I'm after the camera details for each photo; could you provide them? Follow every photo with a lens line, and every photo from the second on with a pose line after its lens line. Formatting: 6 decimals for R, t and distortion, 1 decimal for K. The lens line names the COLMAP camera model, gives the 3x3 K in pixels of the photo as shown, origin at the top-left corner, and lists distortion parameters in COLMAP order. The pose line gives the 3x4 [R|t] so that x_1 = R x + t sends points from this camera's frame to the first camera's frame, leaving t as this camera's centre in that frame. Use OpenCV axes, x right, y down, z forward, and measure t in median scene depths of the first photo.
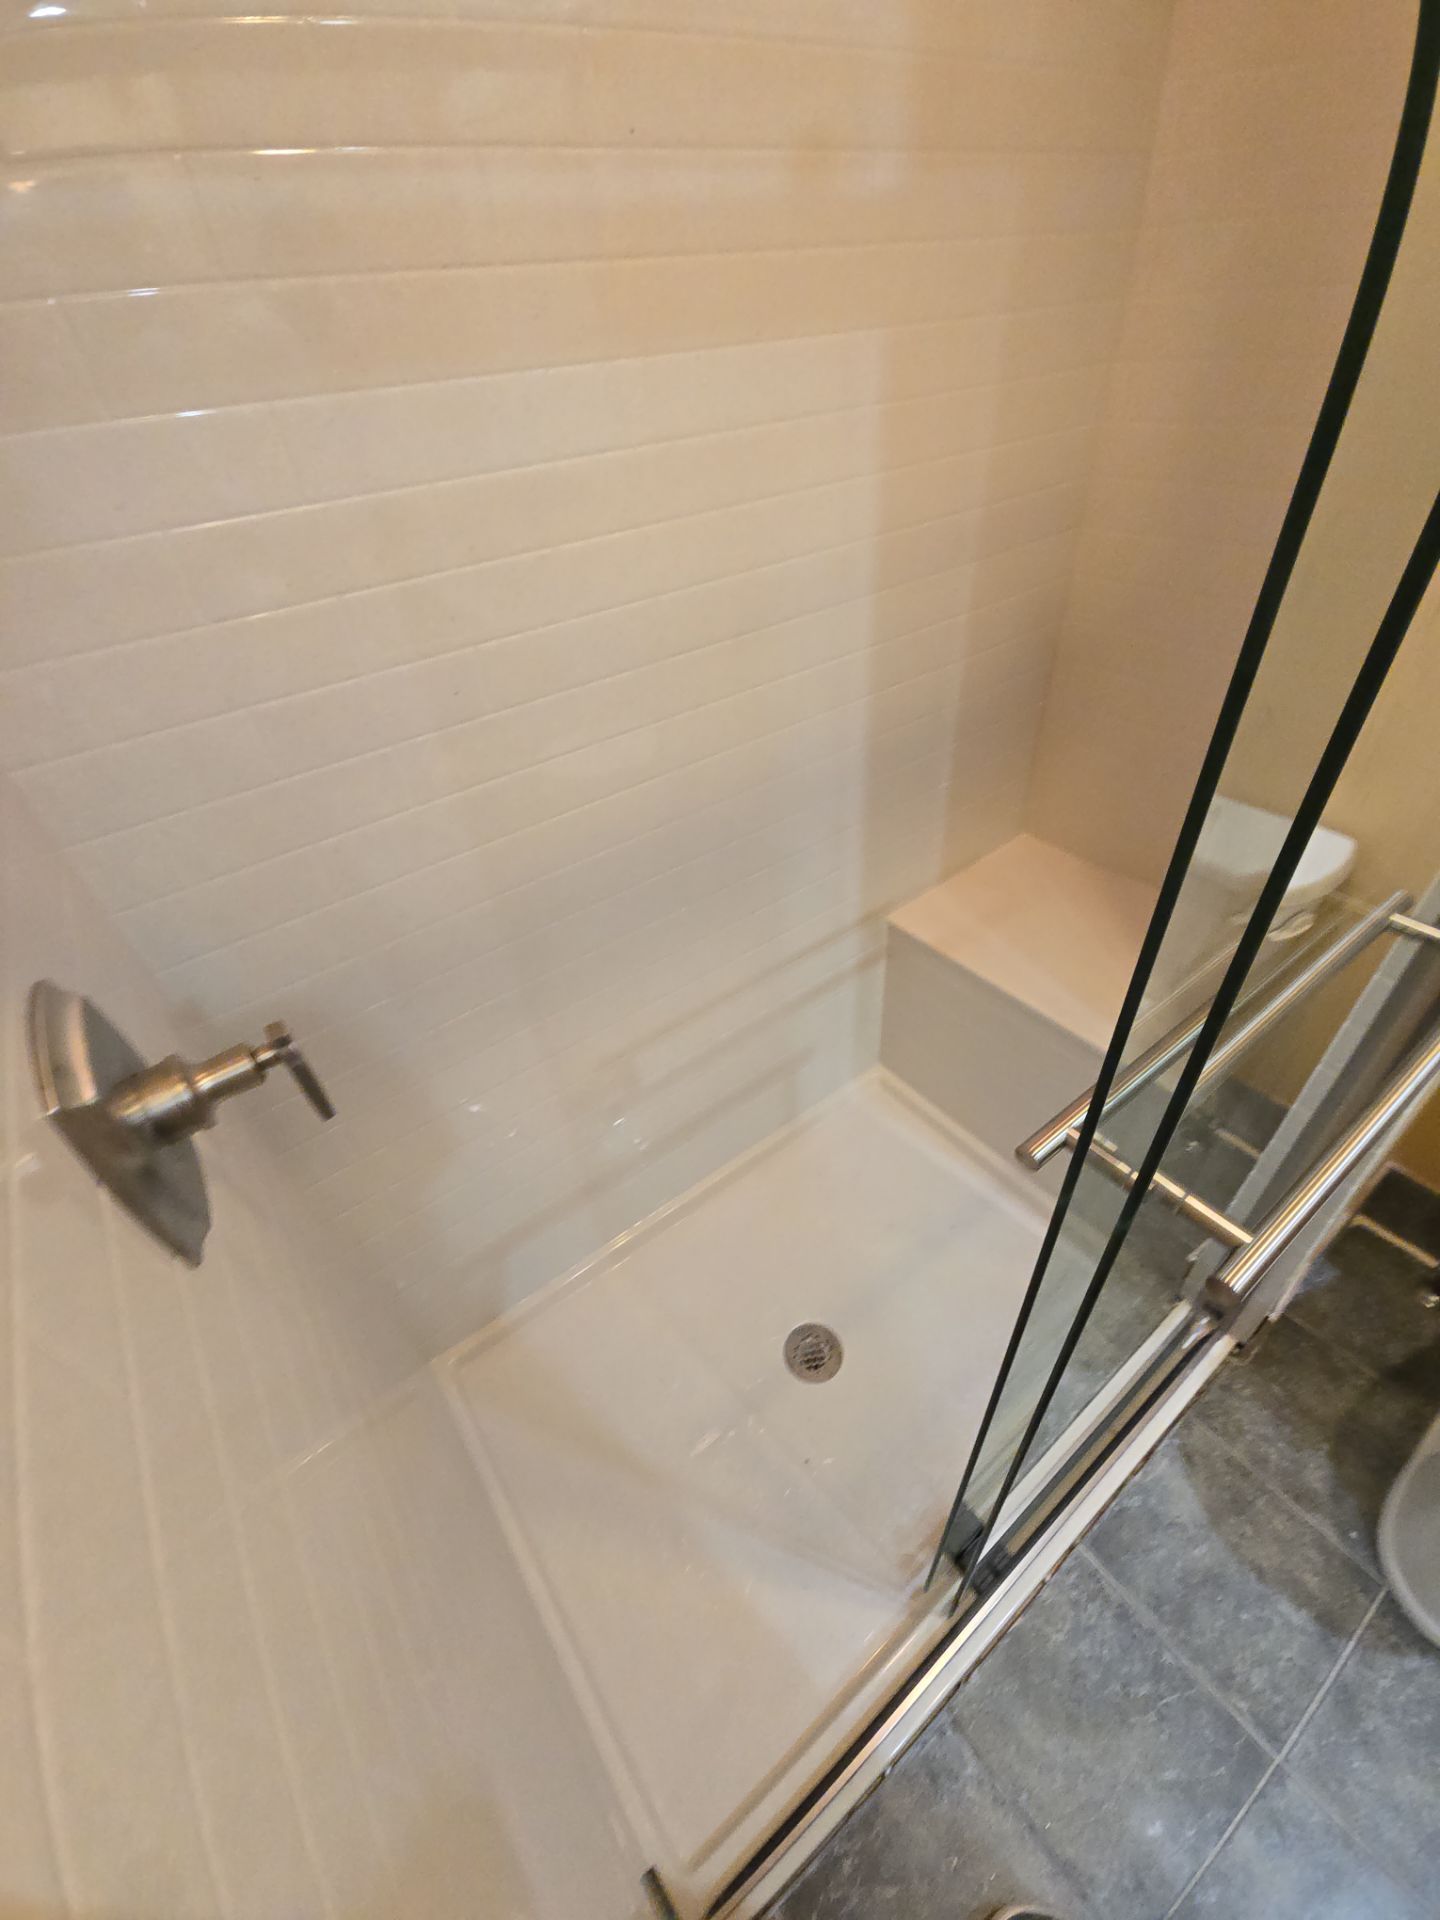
lens RADIAL K [[781.5, 0, 724.5], [0, 781.5, 954.7], [0, 0, 1]] dist [0.017228, -0.011766]
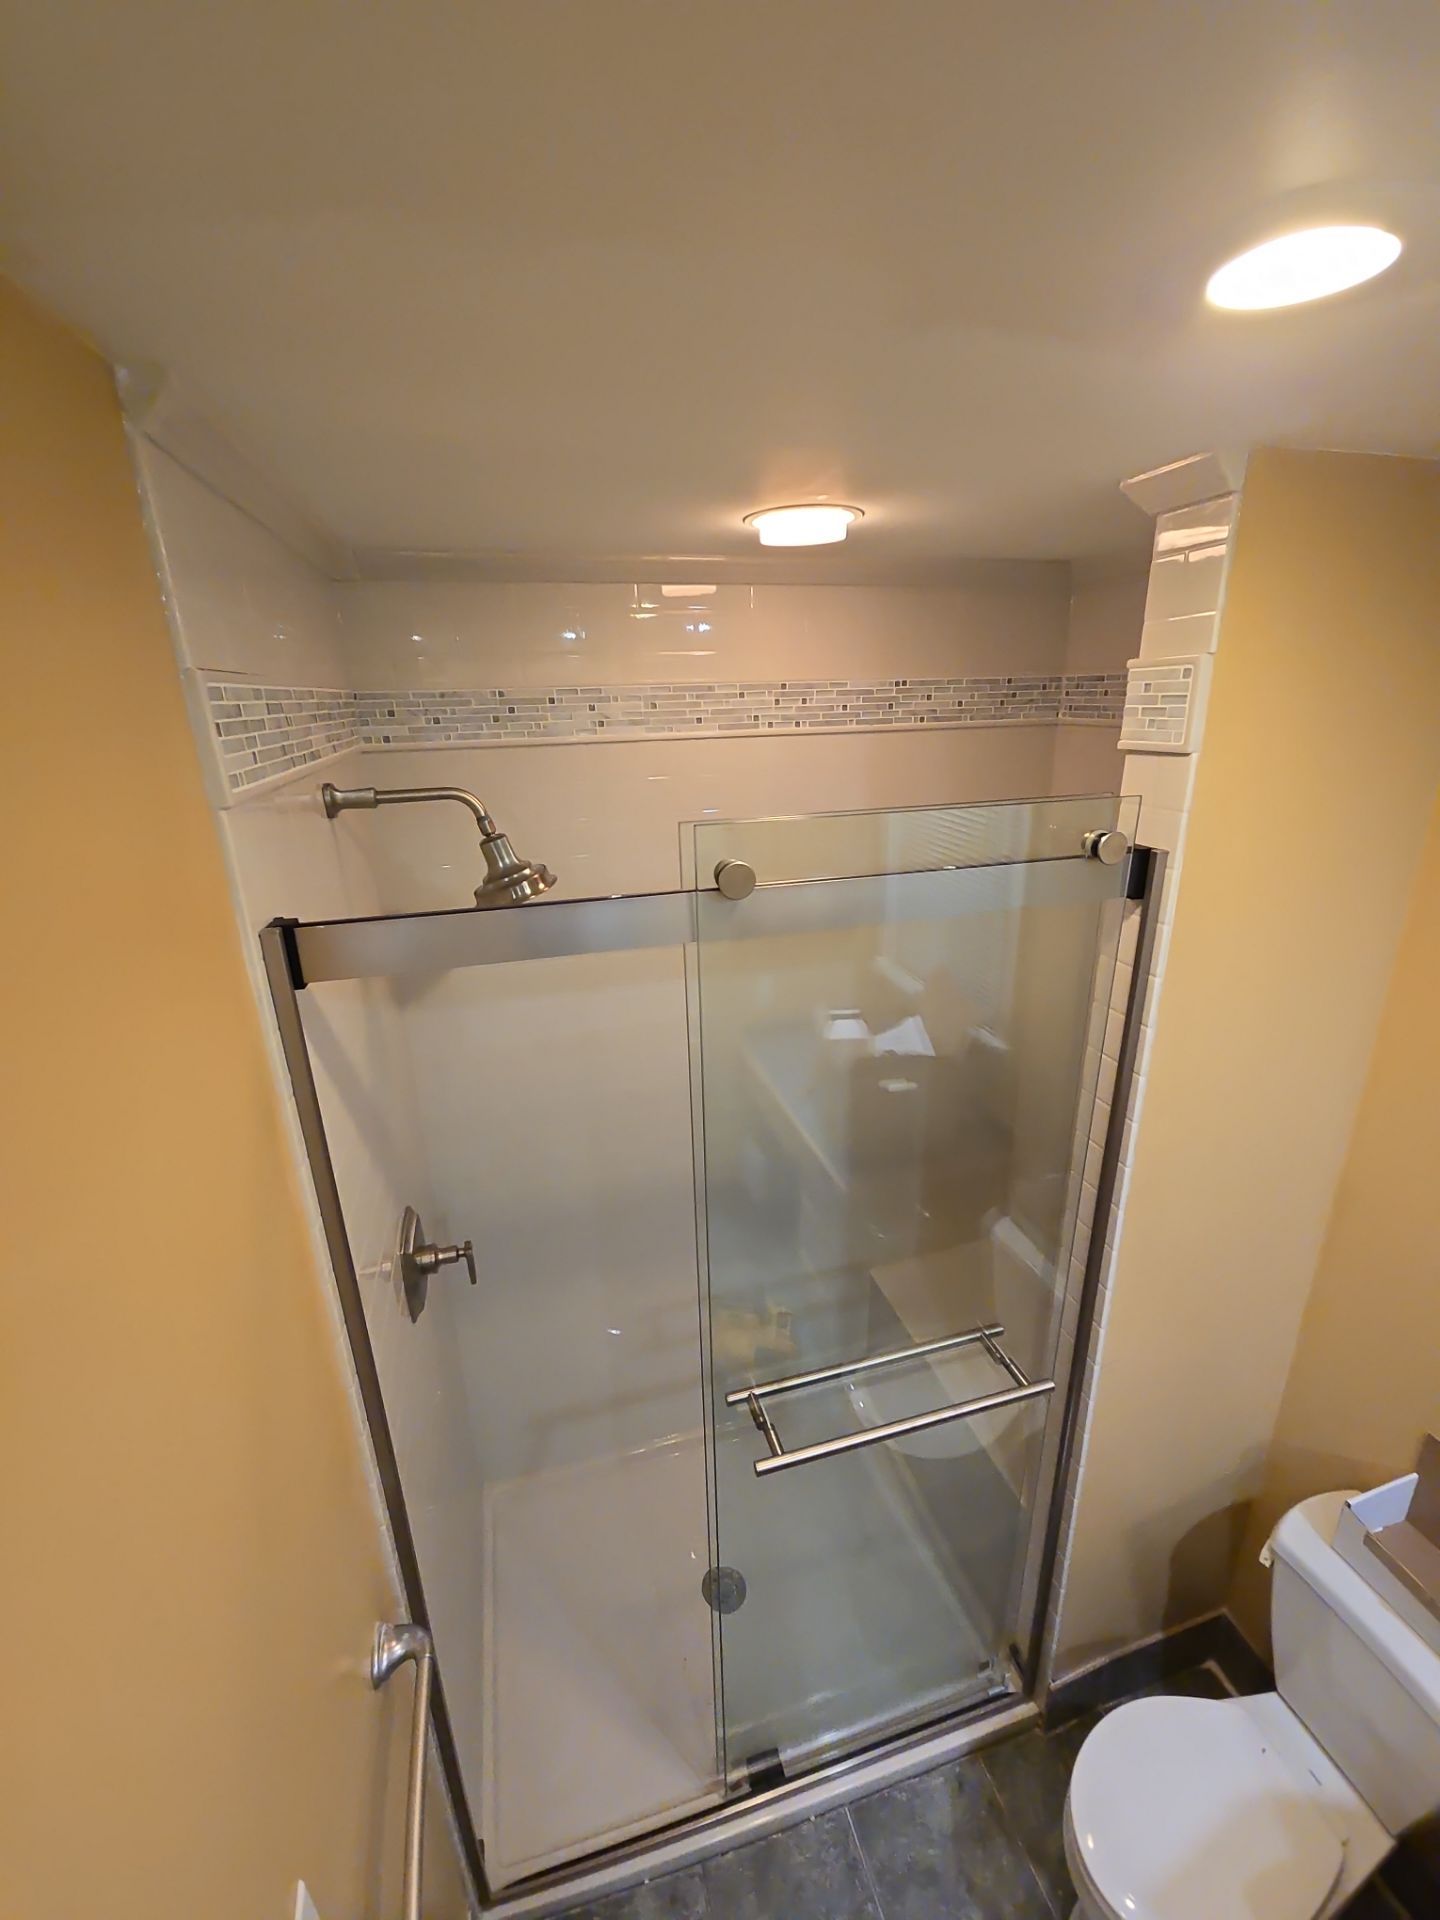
lens RADIAL K [[781.5, 0, 718.8], [0, 781.5, 952.0], [0, 0, 1]] dist [0.017228, -0.011766]
pose [[0.932112, 0.165537, -0.322126, 0.480316], [-0.263039, 0.920816, -0.287937, -0.142149], [0.248955, 0.353121, 0.901846, -0.807776]]
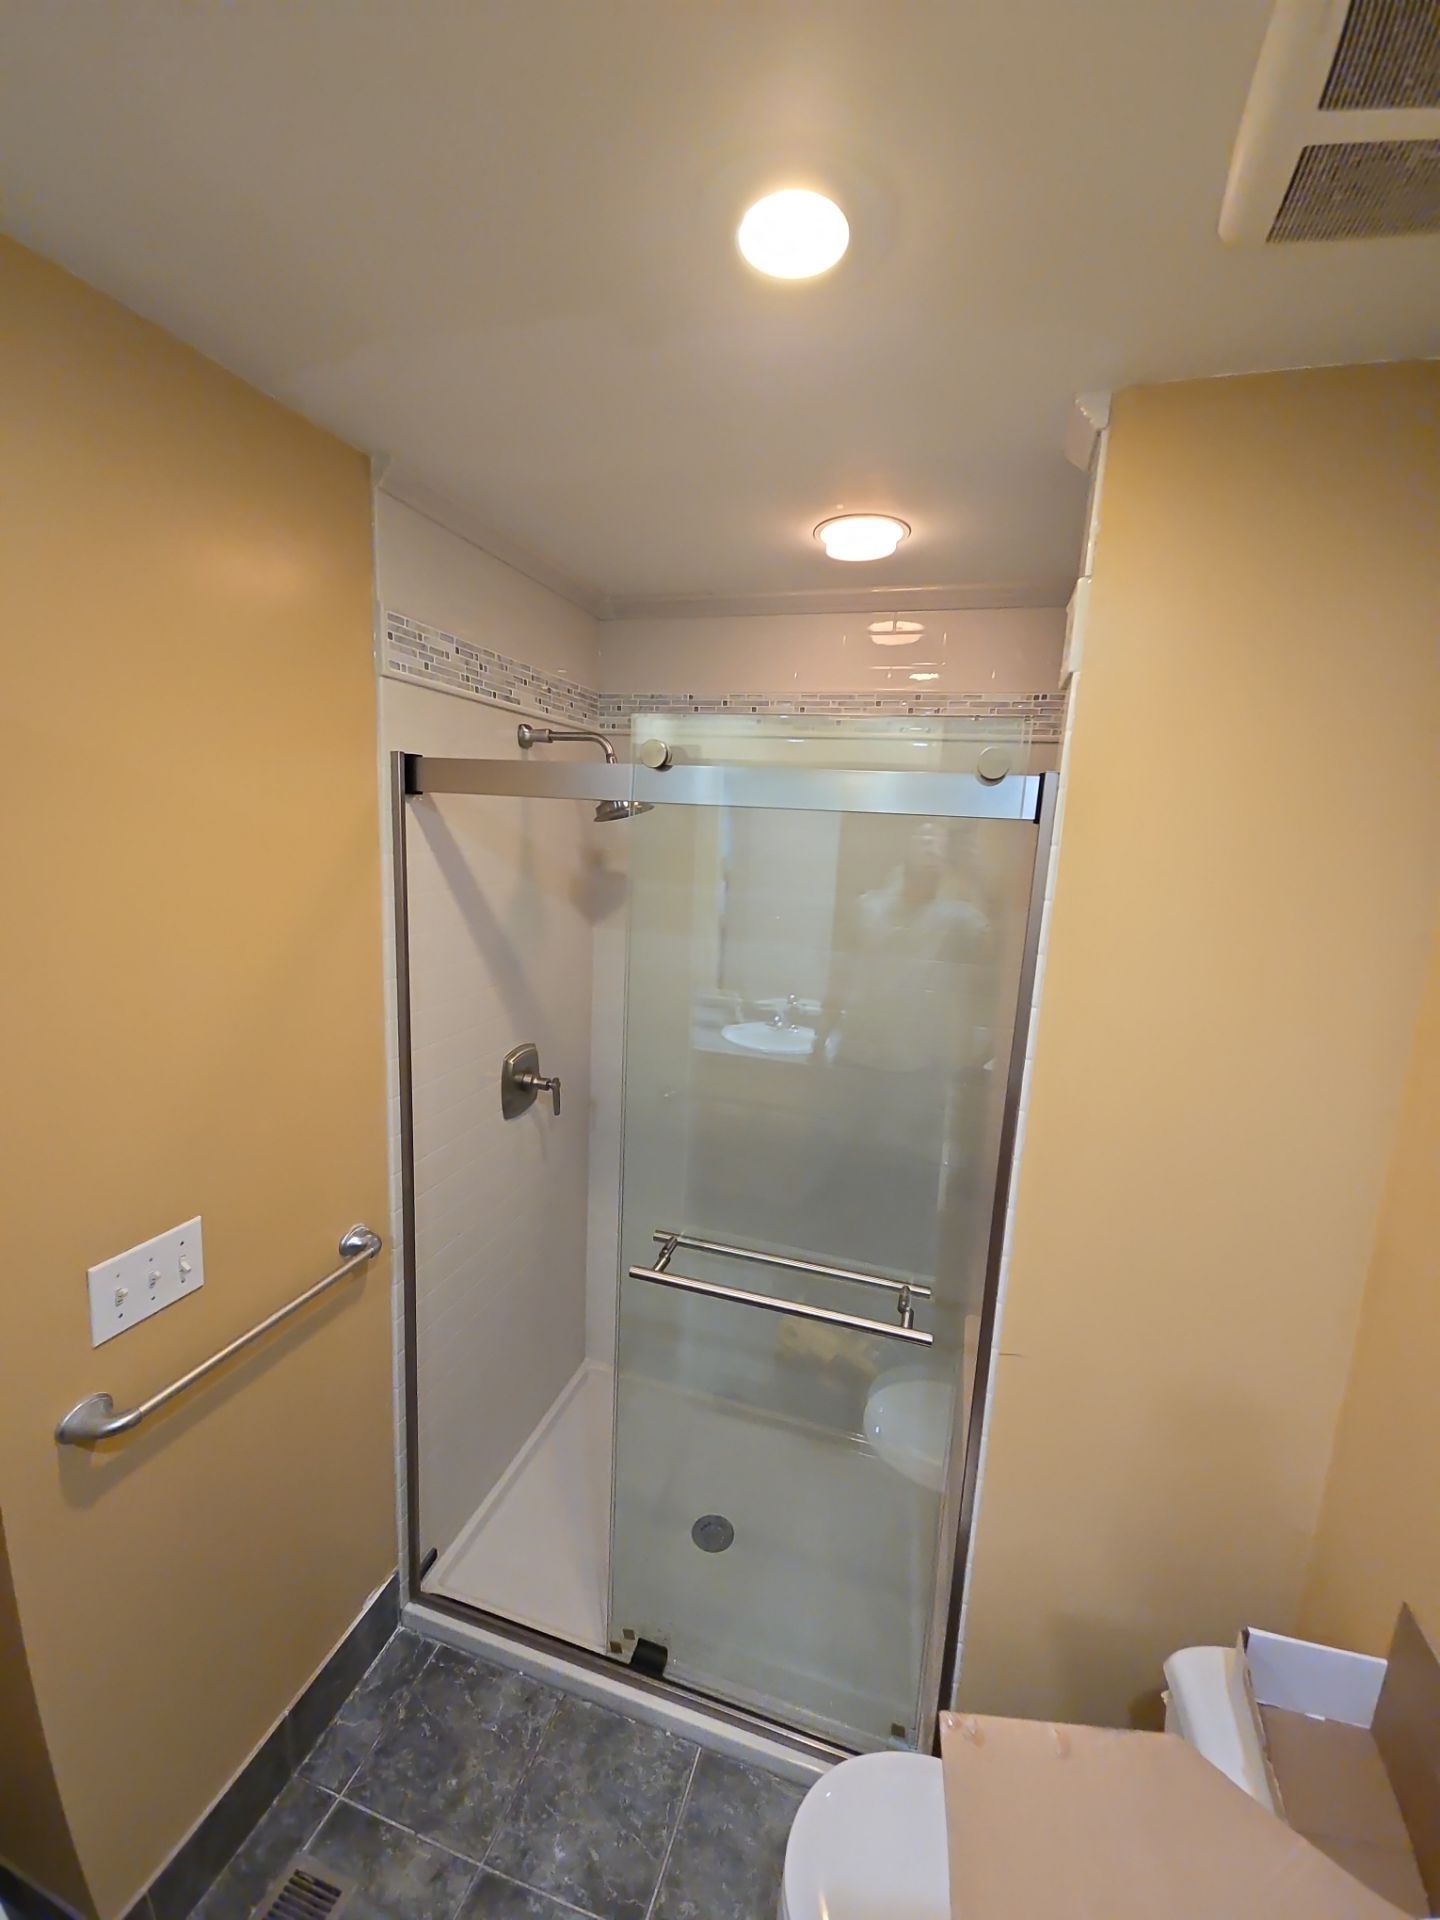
lens RADIAL K [[781.5, 0, 722.5], [0, 781.5, 953.2], [0, 0, 1]] dist [0.017228, -0.011766]
pose [[0.584070, 0.239541, -0.775553, 1.269585], [-0.580730, 0.790869, -0.193077, -0.058038], [0.567111, 0.563158, 0.601031, -0.537236]]
